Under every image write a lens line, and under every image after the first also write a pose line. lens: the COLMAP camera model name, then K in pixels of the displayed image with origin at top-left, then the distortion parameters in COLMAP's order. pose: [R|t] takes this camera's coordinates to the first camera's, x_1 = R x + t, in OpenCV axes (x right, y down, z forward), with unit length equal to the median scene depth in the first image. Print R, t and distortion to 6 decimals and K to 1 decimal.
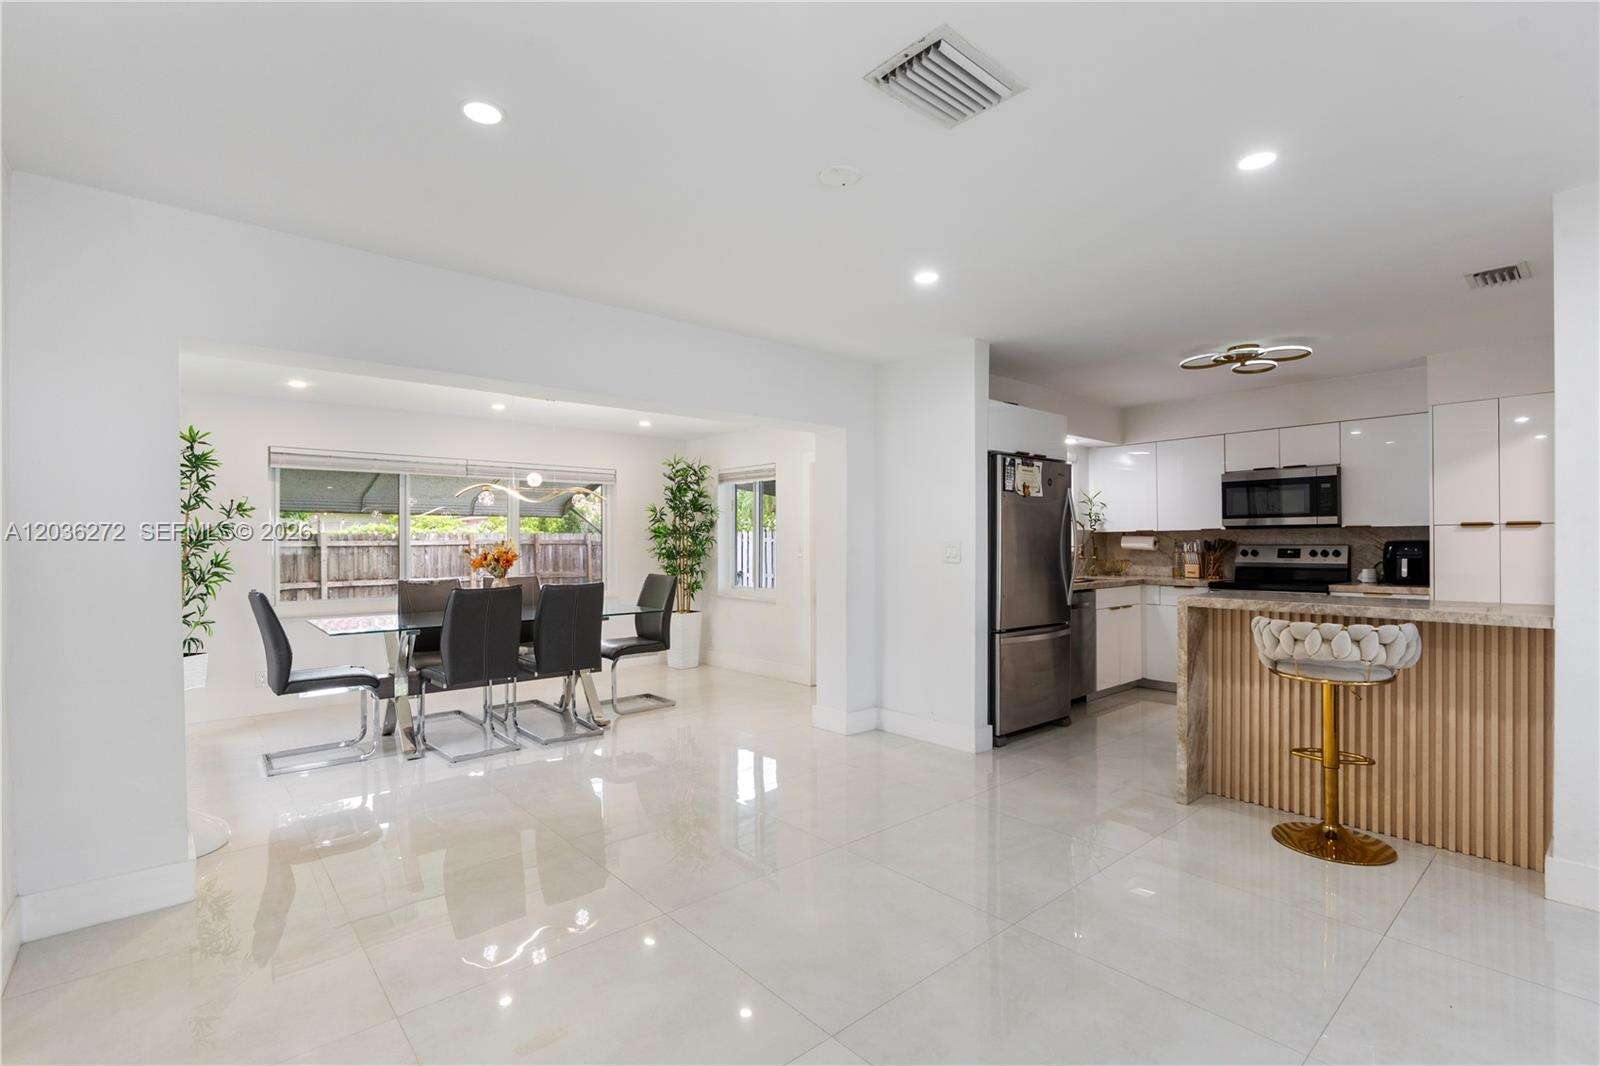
lens RADIAL K [[725.5, 0, 798.1], [0, 725.5, 541.2], [0, 0, 1]] dist [-0.010244, 0.004153]
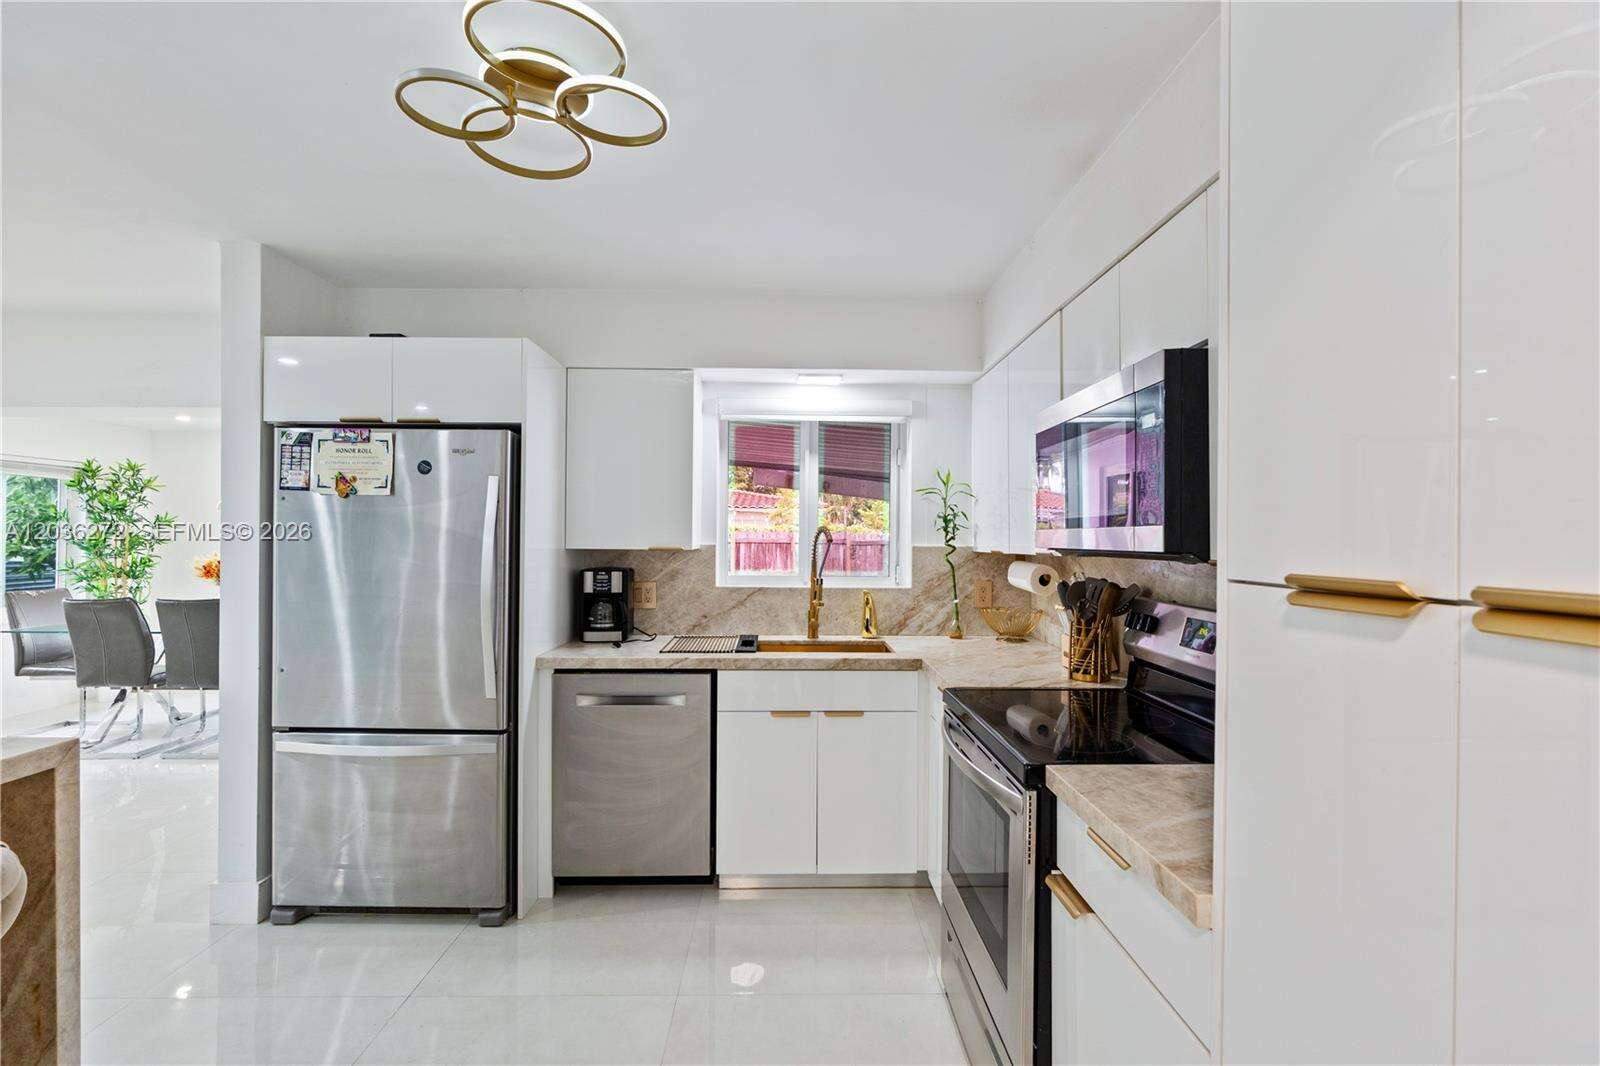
lens RADIAL K [[725.5, 0, 796.8], [0, 725.5, 532.8], [0, 0, 1]] dist [-0.010244, 0.004153]
pose [[0.765137, 0.005836, -0.643841, 0.809250], [-0.007079, 0.999975, 0.000651, -0.031006], [0.643829, 0.004059, 0.765159, 0.681116]]
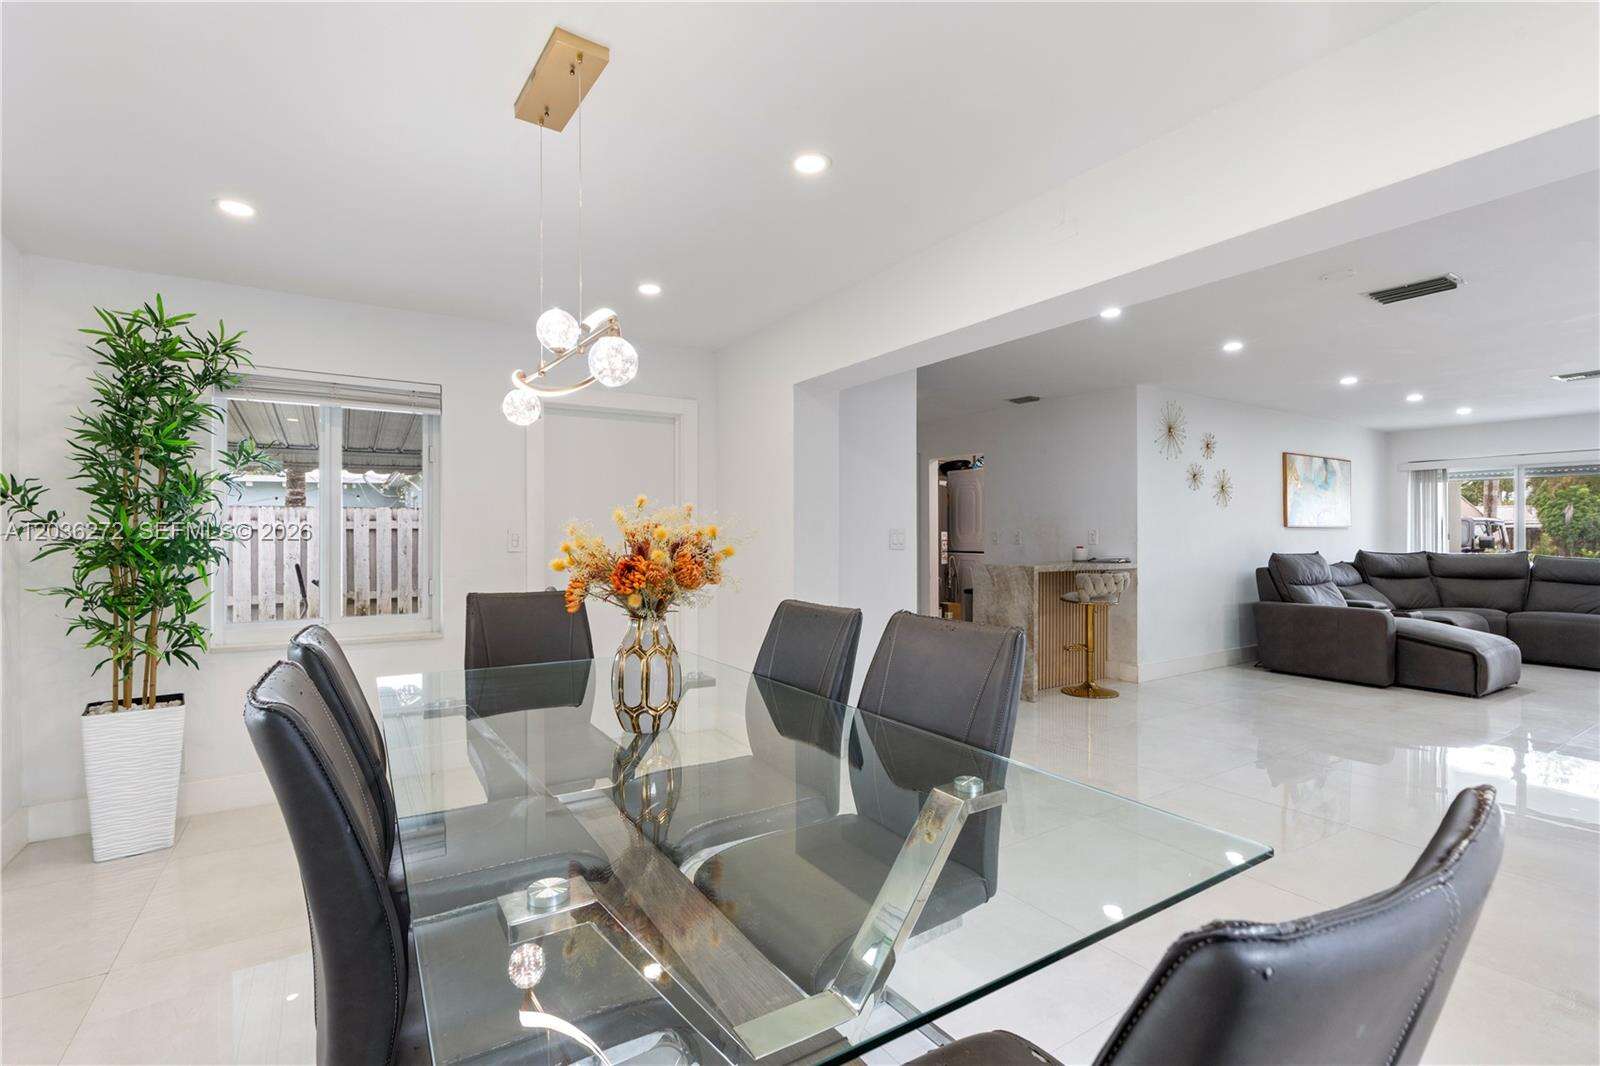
lens RADIAL K [[725.5, 0, 791.0], [0, 725.5, 536.2], [0, 0, 1]] dist [-0.010244, 0.004153]
pose [[0.152801, 0.004212, 0.988248, -0.688735], [-0.001797, 0.999990, -0.003984, 0.012870], [-0.988255, -0.001167, 0.152808, 0.819914]]
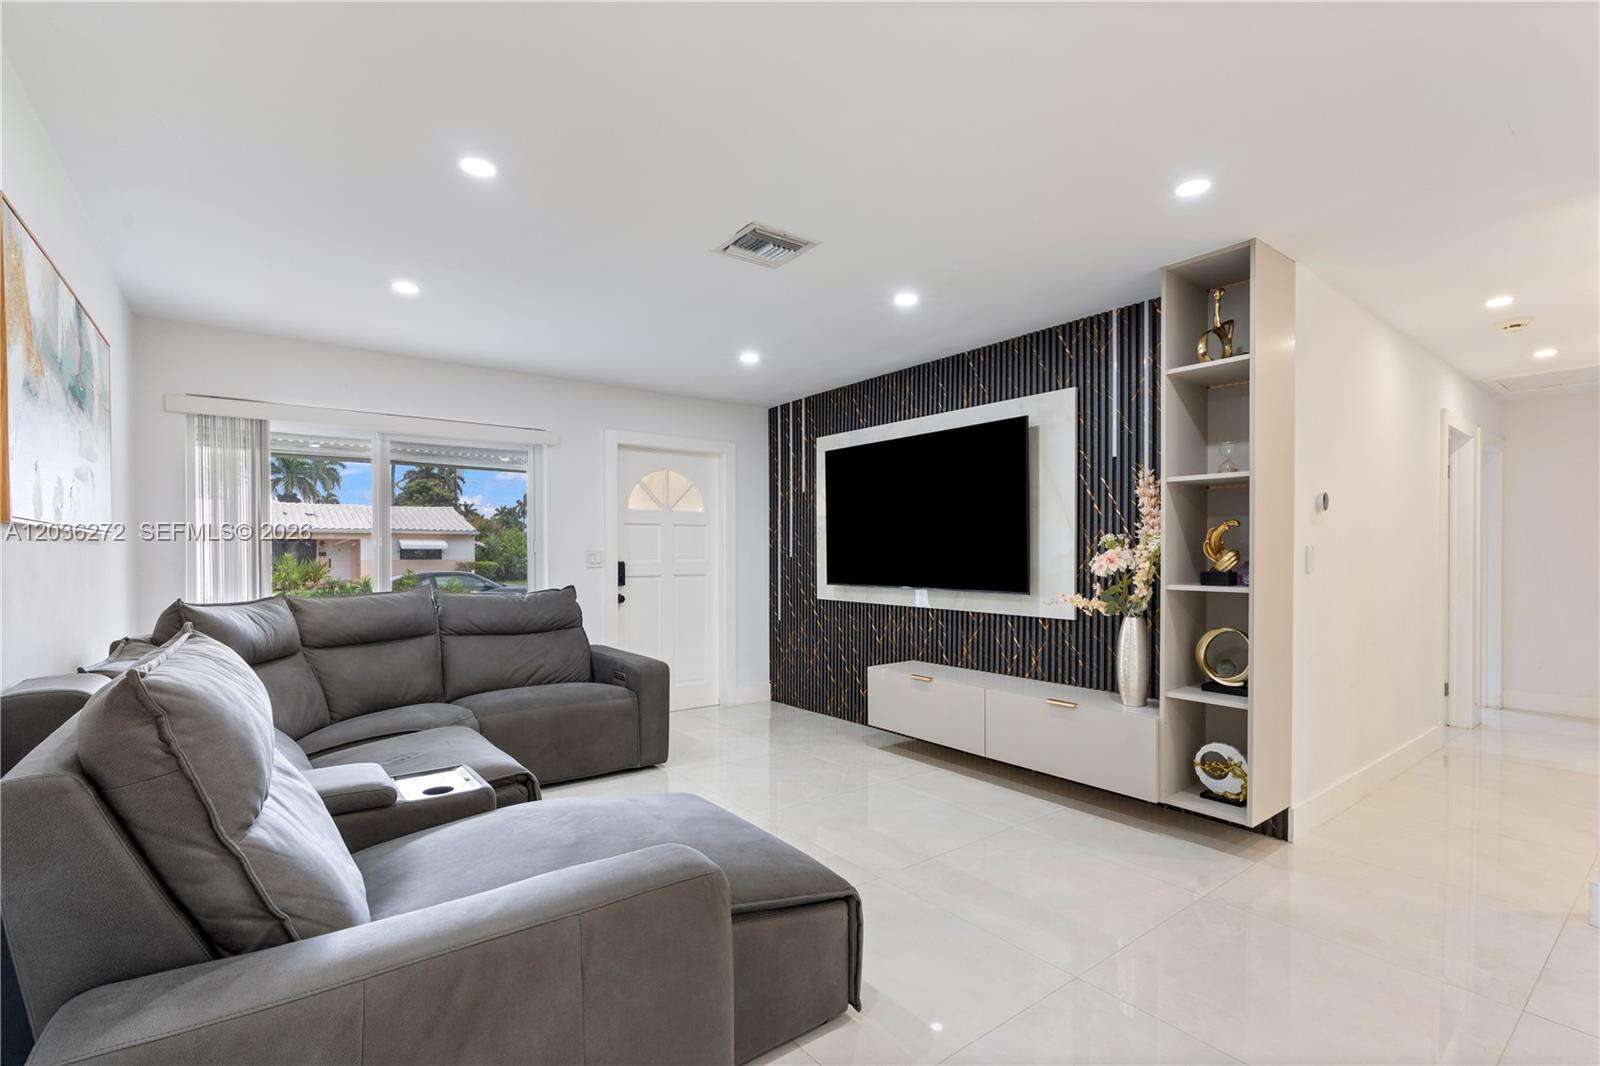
lens RADIAL K [[725.5, 0, 811.6], [0, 725.5, 557.8], [0, 0, 1]] dist [-0.010244, 0.004153]
pose [[-0.998133, 0.007442, 0.060616, 0.439017], [0.007838, 0.999949, 0.006292, 0.003526], [-0.060566, 0.006755, -0.998141, 0.389705]]
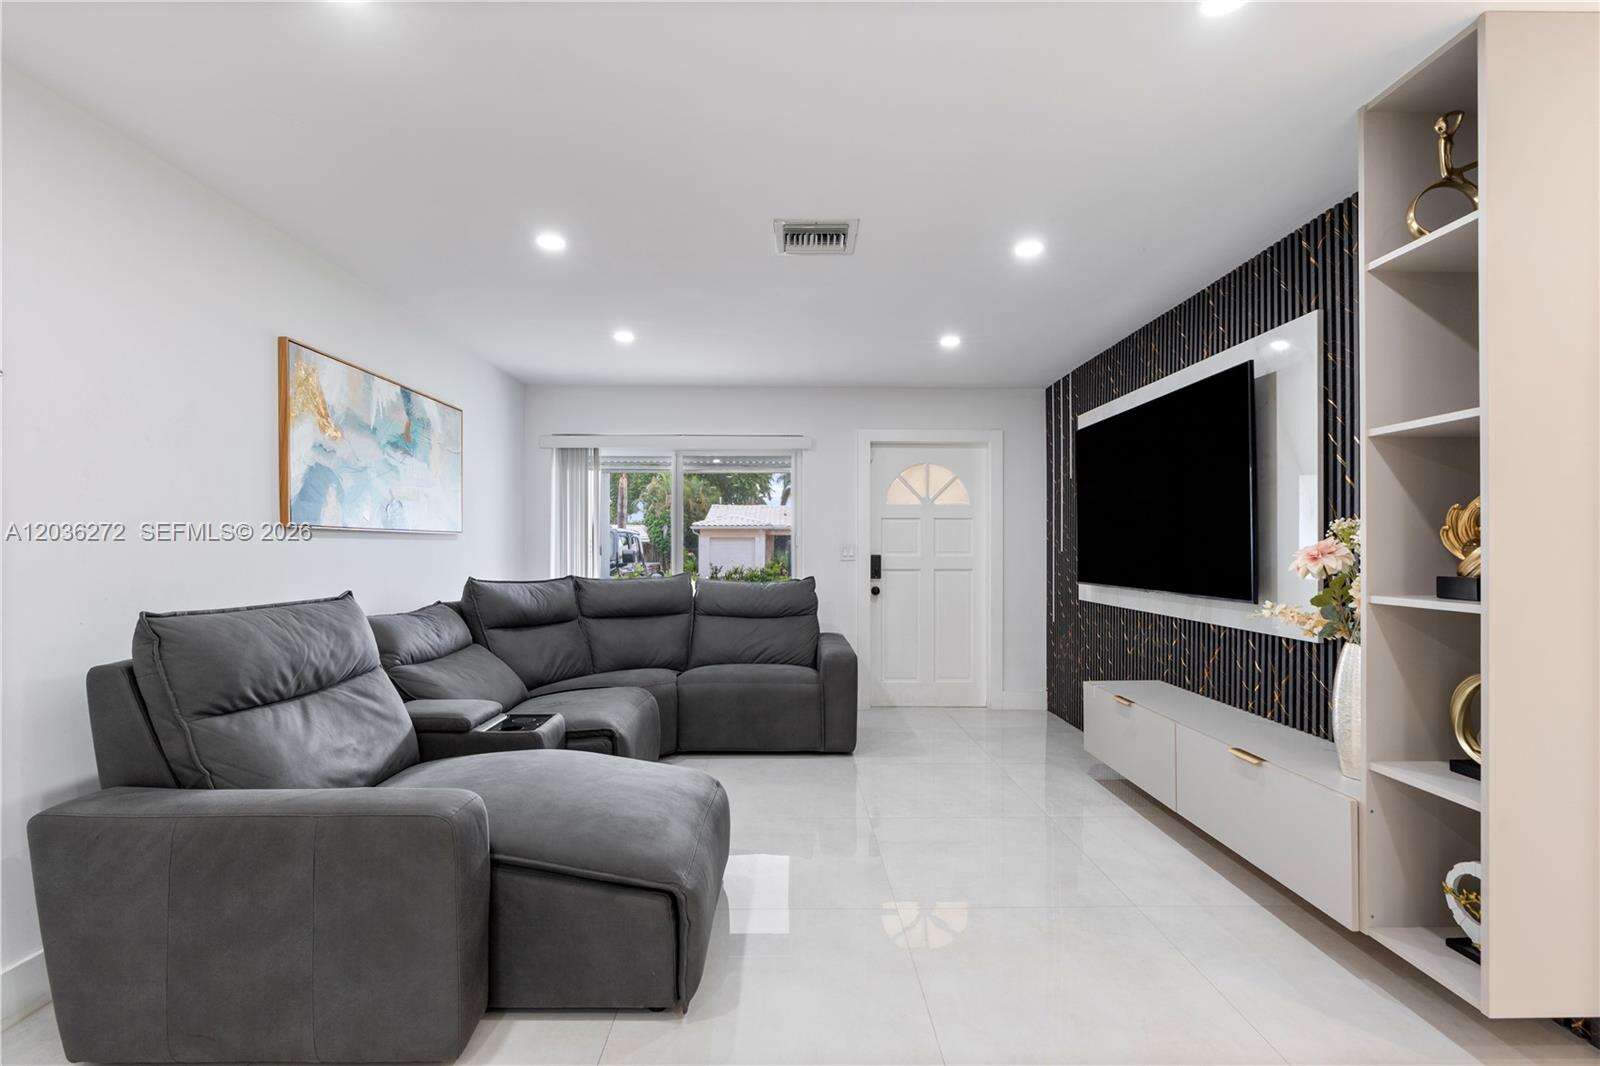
lens RADIAL K [[725.5, 0, 806.7], [0, 725.5, 542.7], [0, 0, 1]] dist [-0.010244, 0.004153]
pose [[-0.766244, 0.010543, 0.642463, 0.167840], [0.004567, 0.999929, -0.010962, 0.006224], [-0.642533, -0.005466, -0.766239, 0.264765]]
